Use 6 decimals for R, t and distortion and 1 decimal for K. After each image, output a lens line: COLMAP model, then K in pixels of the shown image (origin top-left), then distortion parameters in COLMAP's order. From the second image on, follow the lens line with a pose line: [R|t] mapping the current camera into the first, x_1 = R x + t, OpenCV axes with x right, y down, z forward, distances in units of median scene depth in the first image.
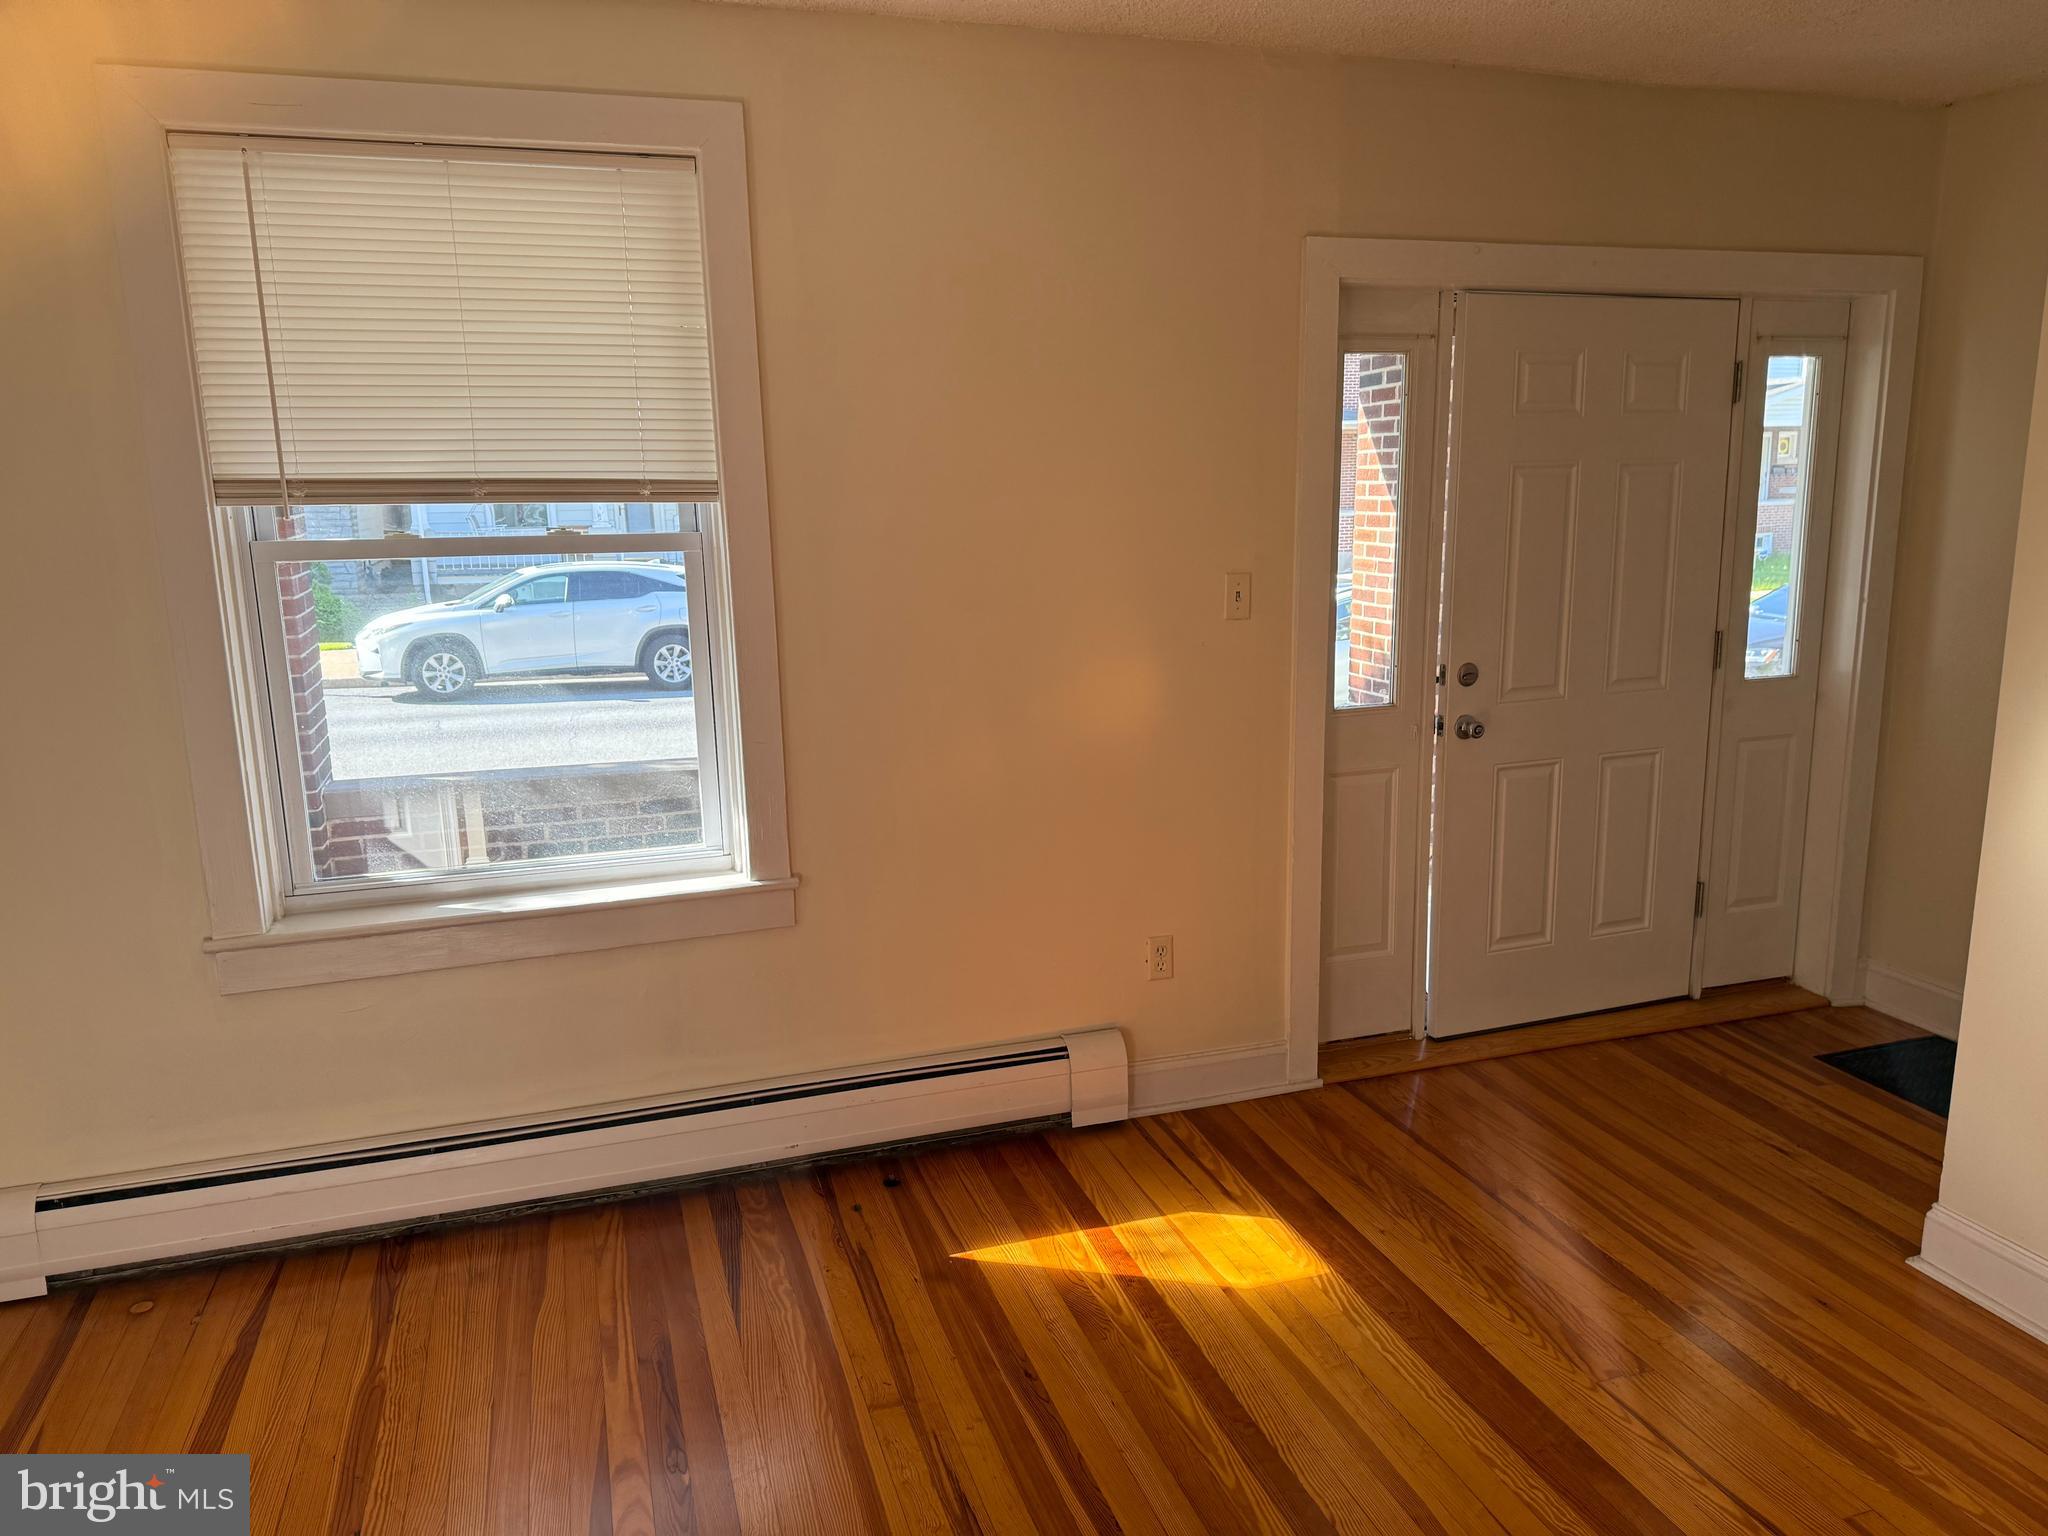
lens RADIAL K [[1441.6, 0, 1025.3], [0, 1441.6, 766.0], [0, 0, 1]] dist [0.044724, -0.072976]
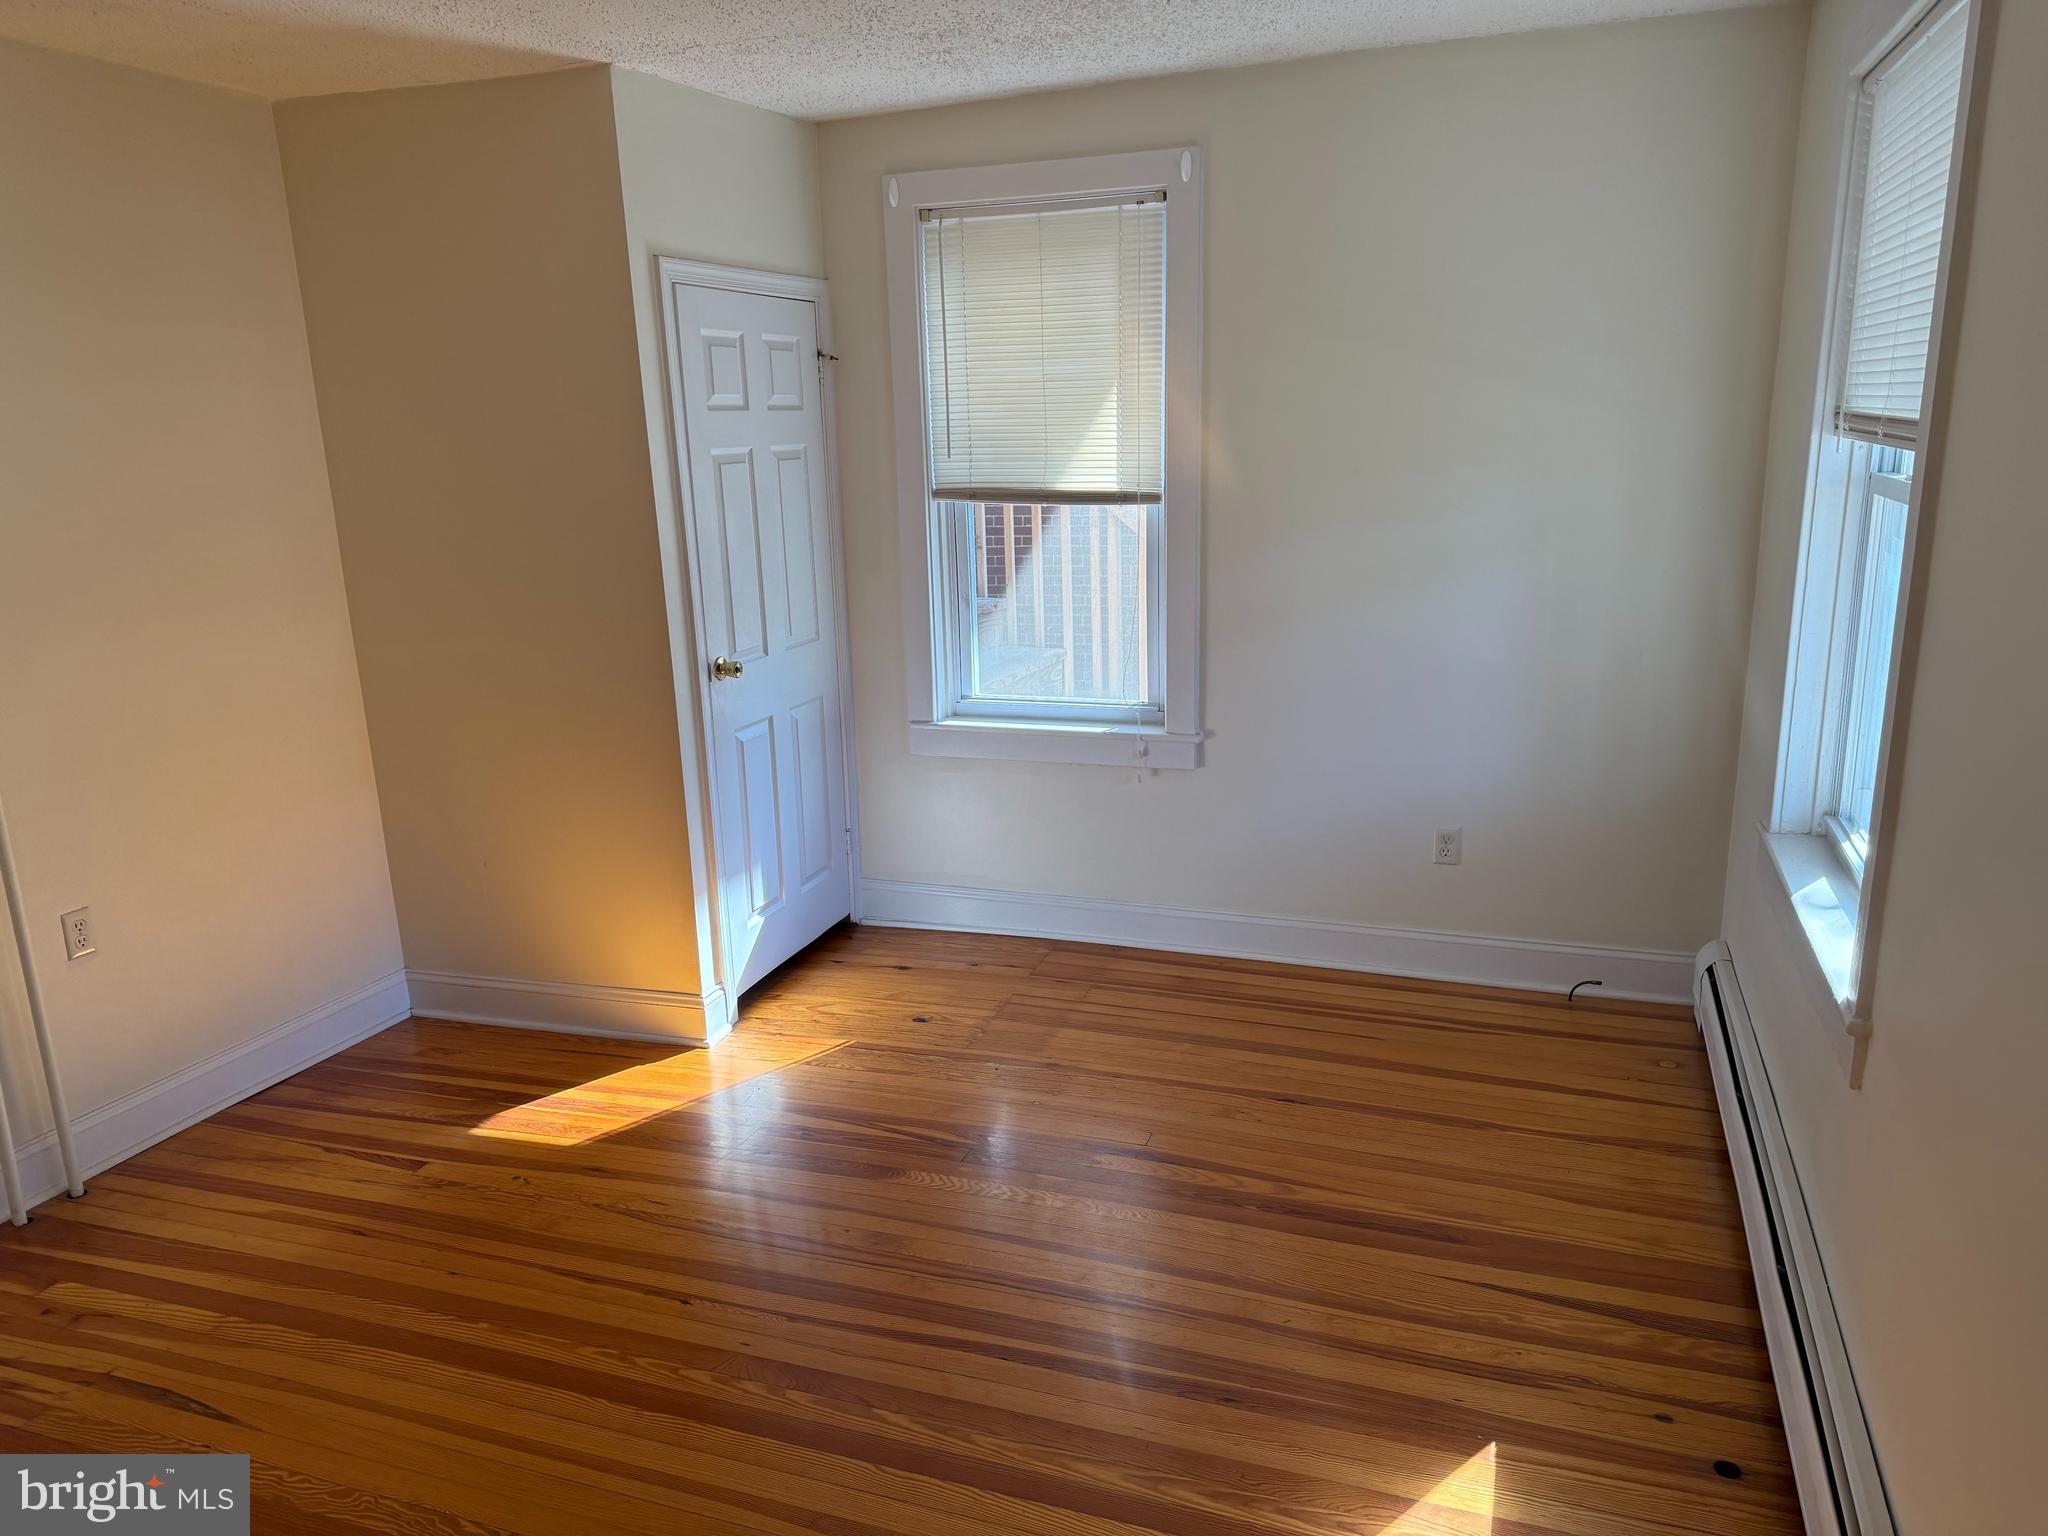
lens RADIAL K [[1441.6, 0, 1026.7], [0, 1441.6, 770.6], [0, 0, 1]] dist [0.044724, -0.072976]
pose [[-0.610603, 0.227386, -0.758590, 0.666971], [-0.119648, 0.920409, 0.372198, -0.281179], [0.782846, 0.318029, -0.534799, 1.193609]]
